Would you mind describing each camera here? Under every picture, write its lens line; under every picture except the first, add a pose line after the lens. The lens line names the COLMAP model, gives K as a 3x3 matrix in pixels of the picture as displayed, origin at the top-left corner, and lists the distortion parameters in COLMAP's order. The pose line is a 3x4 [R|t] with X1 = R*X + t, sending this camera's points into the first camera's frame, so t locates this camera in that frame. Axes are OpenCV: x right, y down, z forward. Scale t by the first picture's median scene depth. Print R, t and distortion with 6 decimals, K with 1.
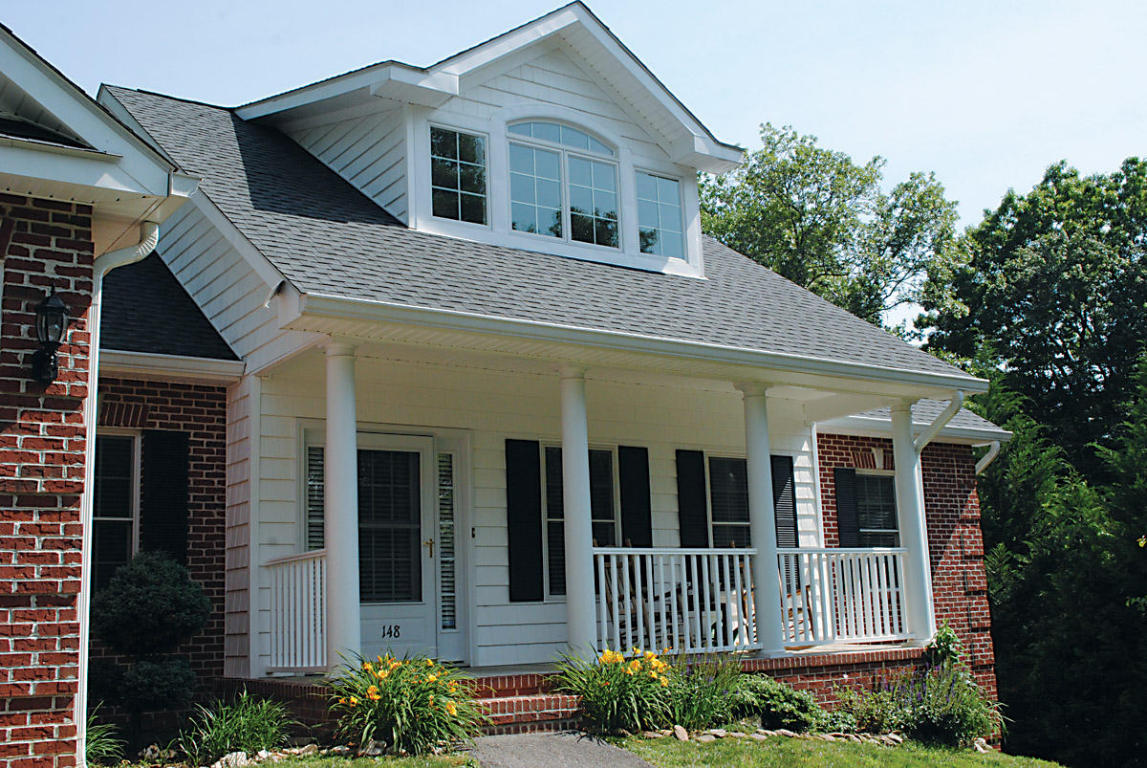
lens RADIAL K [[1284.9, 0, 596.7], [0, 1284.9, 383.1], [0, 0, 1]] dist [-0.050064, 0.000000]
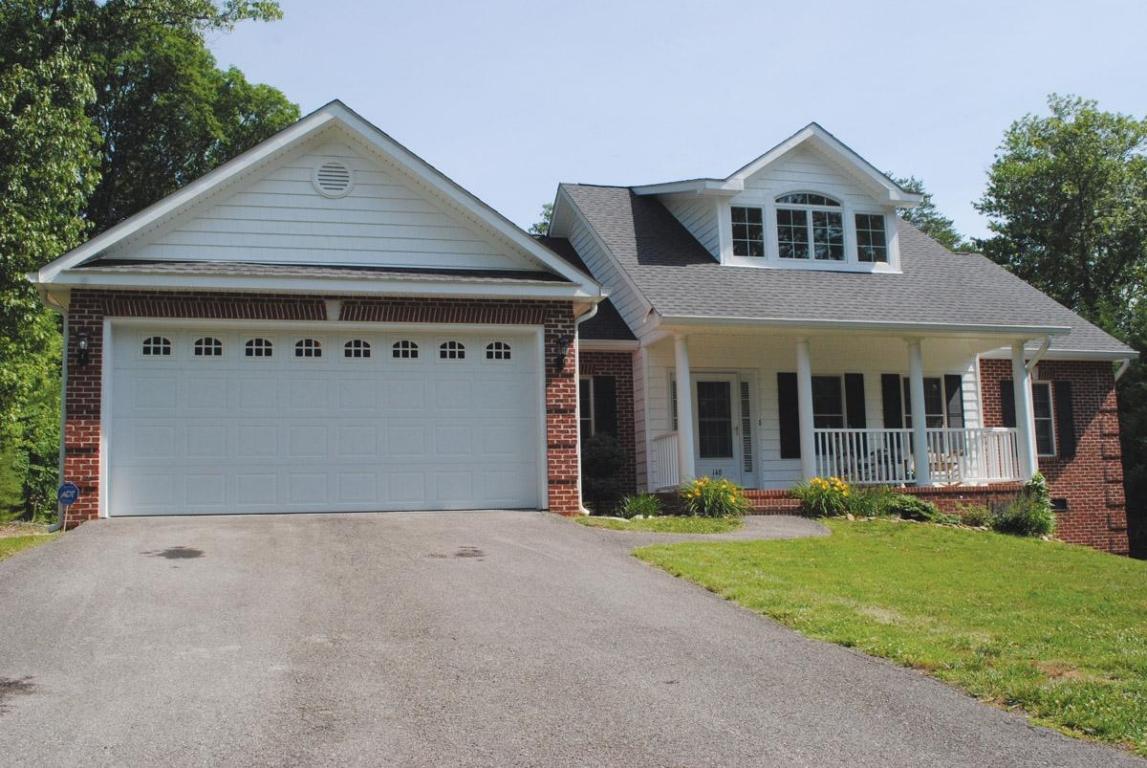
lens RADIAL K [[1063.6, 0, 563.7], [0, 1063.6, 391.4], [0, 0, 1]] dist [-0.020012, 0.000000]
pose [[0.933806, -0.026720, -0.356779, 0.194986], [0.054888, 0.996102, 0.069058, -0.054544], [0.353543, -0.084070, 0.931633, -0.570079]]
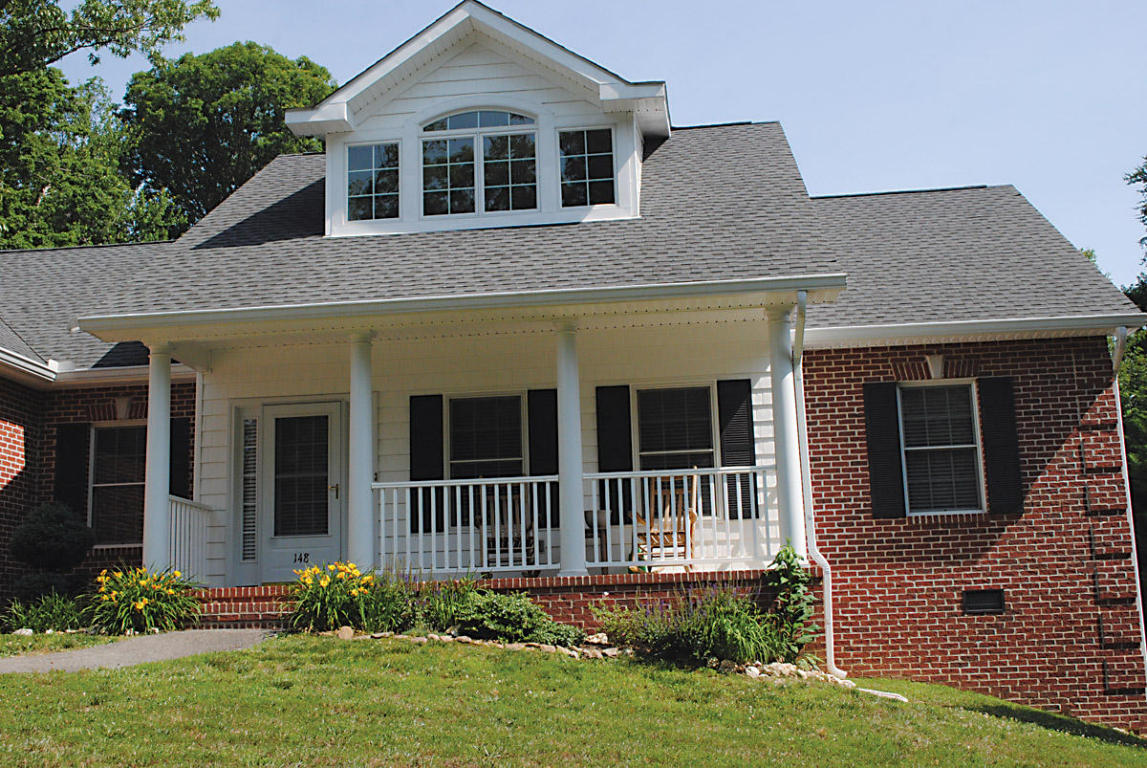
lens RADIAL K [[1284.9, 0, 573.3], [0, 1284.9, 379.1], [0, 0, 1]] dist [-0.050064, 0.000000]
pose [[0.739761, -0.104637, -0.664683, 0.846380], [0.125778, 0.991927, -0.016168, 0.067699], [0.661009, -0.071642, 0.746950, 0.223990]]
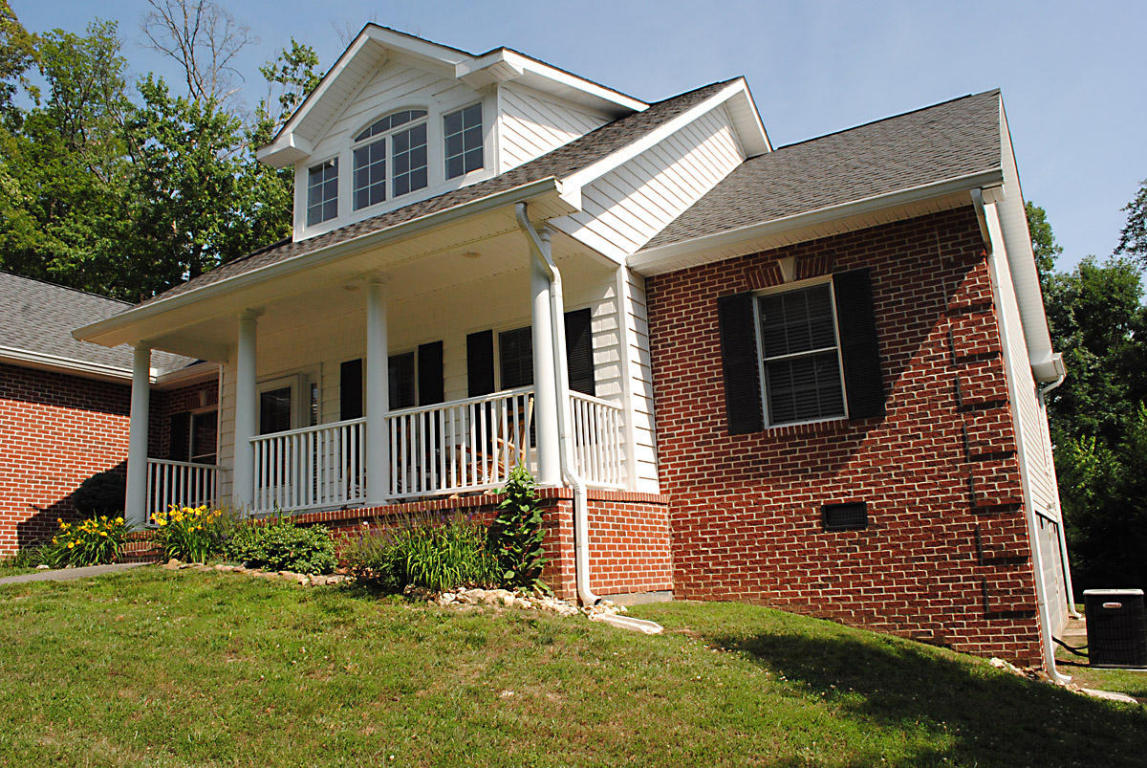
lens RADIAL K [[909.0, 0, 576.4], [0, 909.0, 383.8], [0, 0, 1]] dist [-0.082309, 0.006255]
pose [[0.390152, -0.165559, -0.905744, 0.934492], [0.209811, 0.973808, -0.087624, 0.209475], [0.896527, -0.155848, 0.414669, 0.836246]]
